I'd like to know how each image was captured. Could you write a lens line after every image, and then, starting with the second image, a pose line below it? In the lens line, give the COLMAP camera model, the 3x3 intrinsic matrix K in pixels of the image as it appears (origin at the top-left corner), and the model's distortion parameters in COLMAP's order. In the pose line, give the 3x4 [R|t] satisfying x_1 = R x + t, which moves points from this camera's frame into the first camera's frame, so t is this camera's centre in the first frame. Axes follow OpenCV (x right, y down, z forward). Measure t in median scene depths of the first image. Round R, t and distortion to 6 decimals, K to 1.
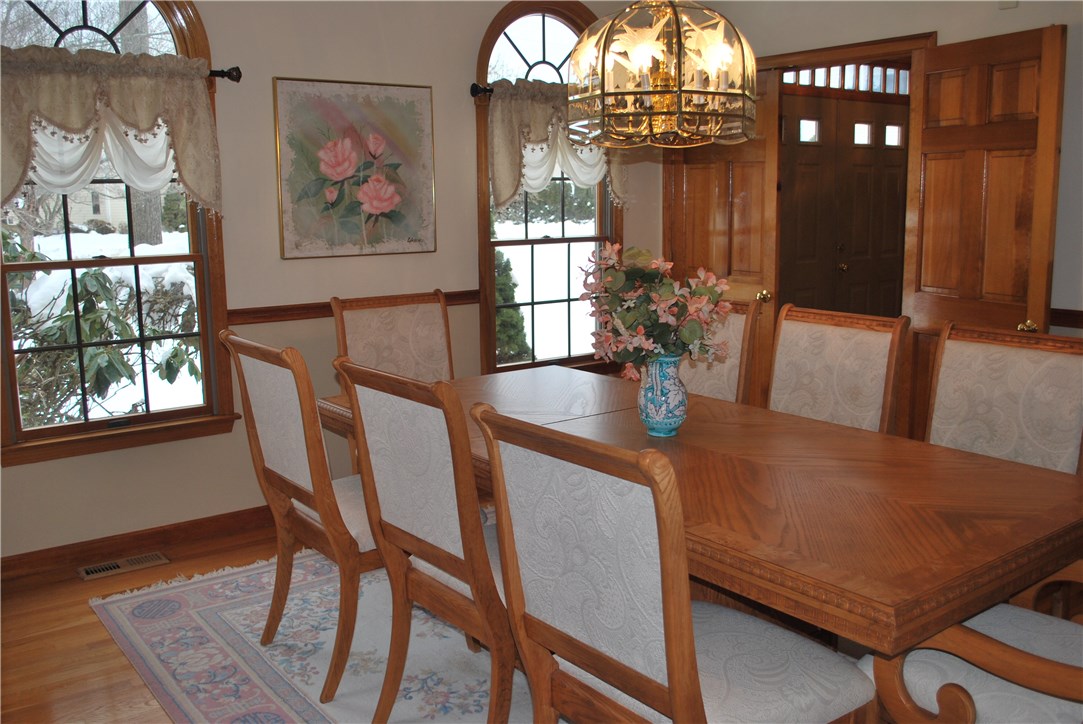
lens RADIAL K [[1005.1, 0, 545.4], [0, 1005.1, 364.7], [0, 0, 1]] dist [-0.044401, 0.000000]
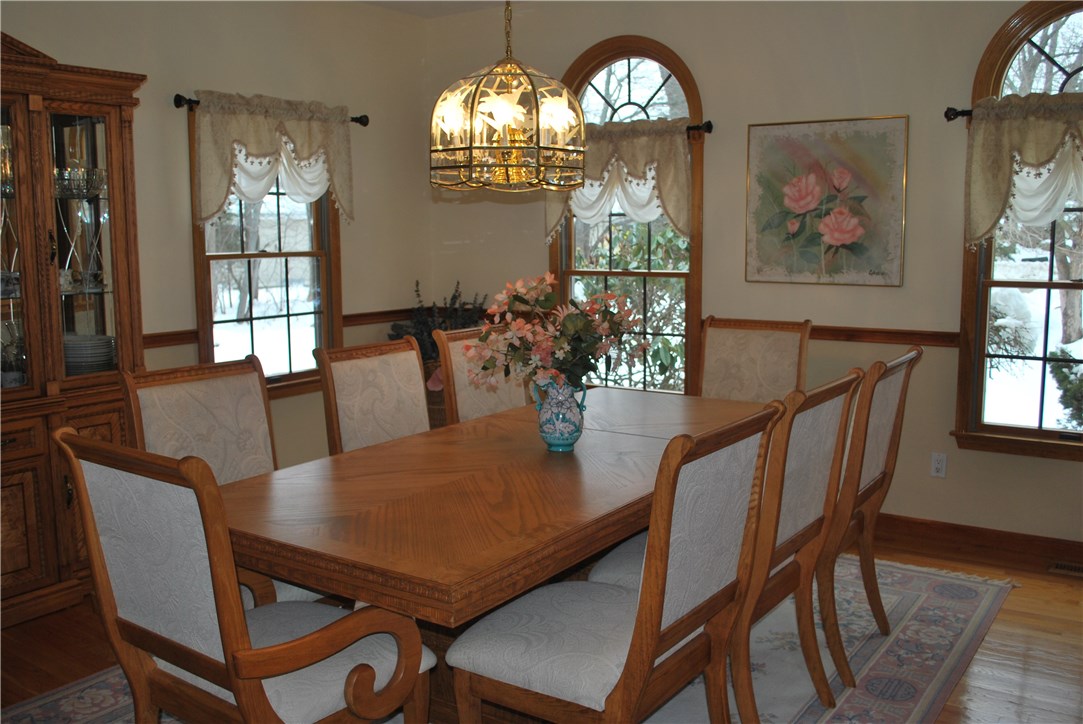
lens RADIAL K [[1005.1, 0, 545.1], [0, 1005.1, 357.2], [0, 0, 1]] dist [-0.044401, 0.000000]
pose [[0.320852, 0.130502, -0.938095, 0.732433], [-0.157168, 0.984066, 0.083142, -0.077148], [0.933998, 0.120762, 0.336251, 0.396245]]
